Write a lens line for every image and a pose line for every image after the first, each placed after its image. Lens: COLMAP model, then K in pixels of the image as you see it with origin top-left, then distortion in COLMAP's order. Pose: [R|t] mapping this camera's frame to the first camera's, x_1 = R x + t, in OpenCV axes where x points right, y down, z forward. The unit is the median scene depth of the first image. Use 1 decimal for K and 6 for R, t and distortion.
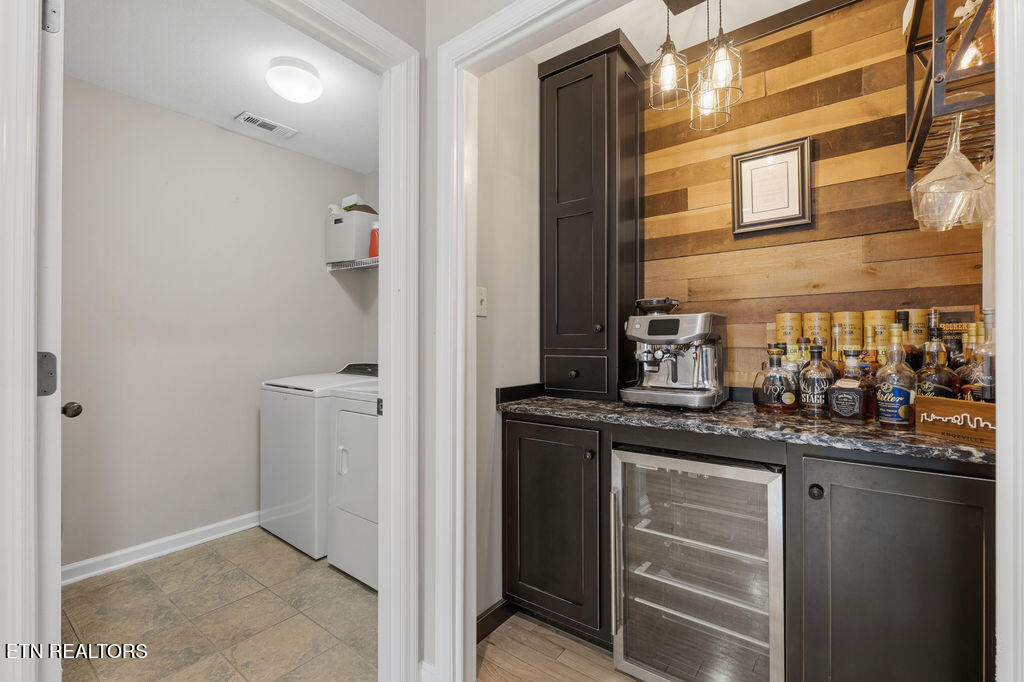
lens RADIAL K [[452.4, 0, 513.8], [0, 452.4, 340.7], [0, 0, 1]] dist [-0.007779, 0.001452]
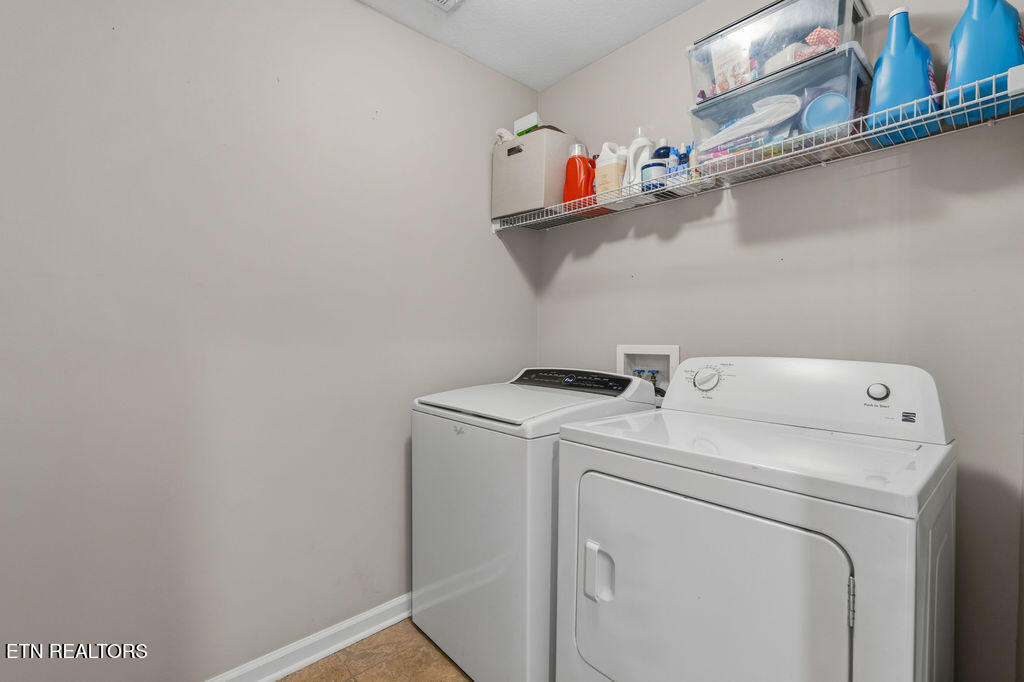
lens RADIAL K [[452.4, 0, 511.1], [0, 452.4, 339.6], [0, 0, 1]] dist [-0.007779, 0.001452]
pose [[0.982361, -0.003623, -0.186958, -0.275327], [0.005215, 0.999954, 0.008024, 0.002978], [0.186920, -0.008858, 0.982335, 0.360500]]
